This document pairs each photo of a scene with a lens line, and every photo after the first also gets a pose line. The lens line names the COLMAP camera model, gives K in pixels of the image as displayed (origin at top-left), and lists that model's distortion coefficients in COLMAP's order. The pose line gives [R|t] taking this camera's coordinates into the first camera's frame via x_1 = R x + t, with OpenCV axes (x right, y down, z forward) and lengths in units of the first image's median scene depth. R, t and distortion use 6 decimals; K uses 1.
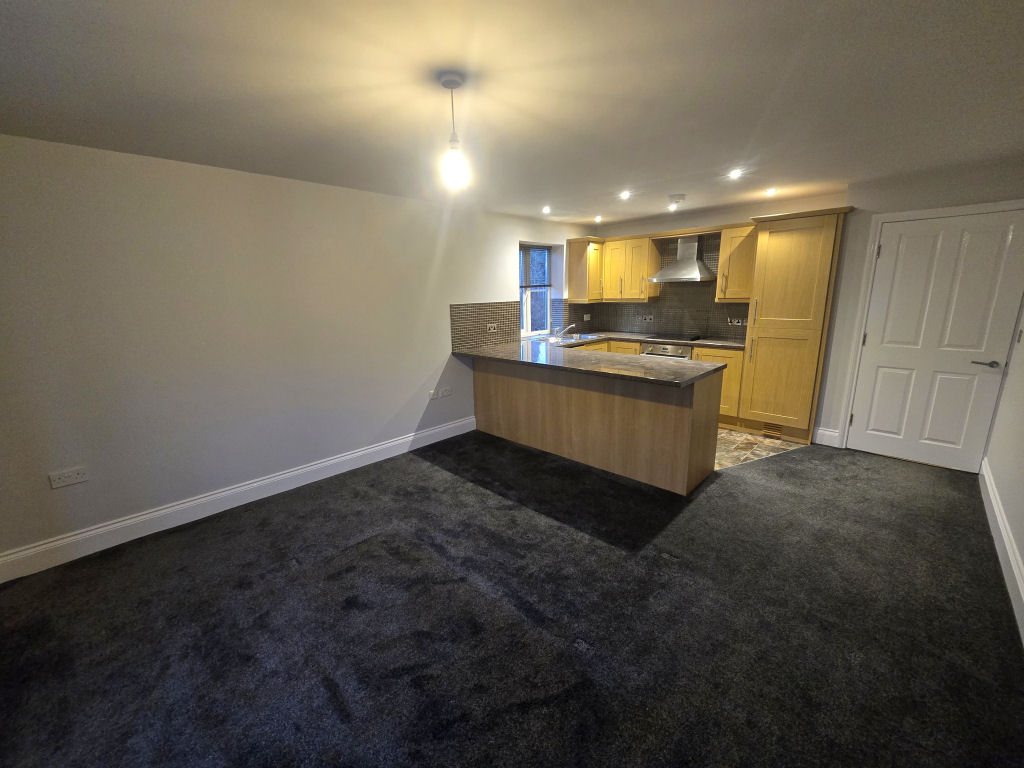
lens RADIAL K [[413.0, 0, 508.2], [0, 413.0, 384.0], [0, 0, 1]] dist [0.001176, -0.004187]
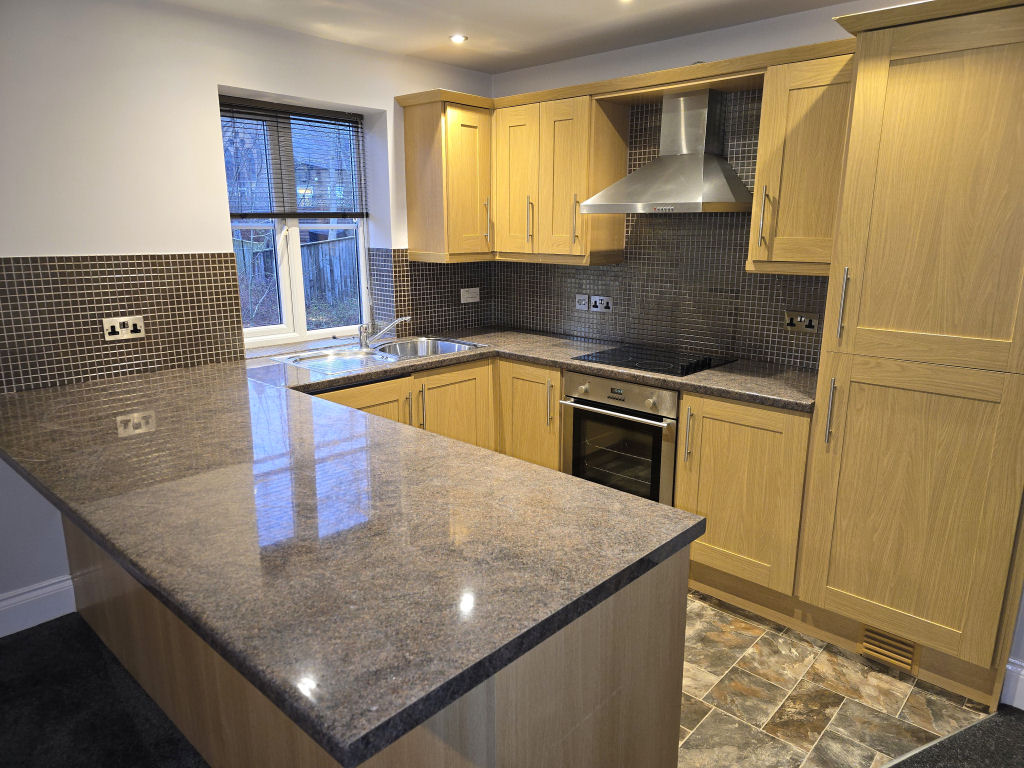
lens RADIAL K [[684.4, 0, 516.9], [0, 684.4, 389.4], [0, 0, 1]] dist [0.058309, -0.036925]
pose [[0.999103, 0.017198, 0.038692, 0.260329], [-0.017732, 0.999752, 0.013499, -0.092655], [-0.038451, -0.014173, 0.999160, 0.371619]]
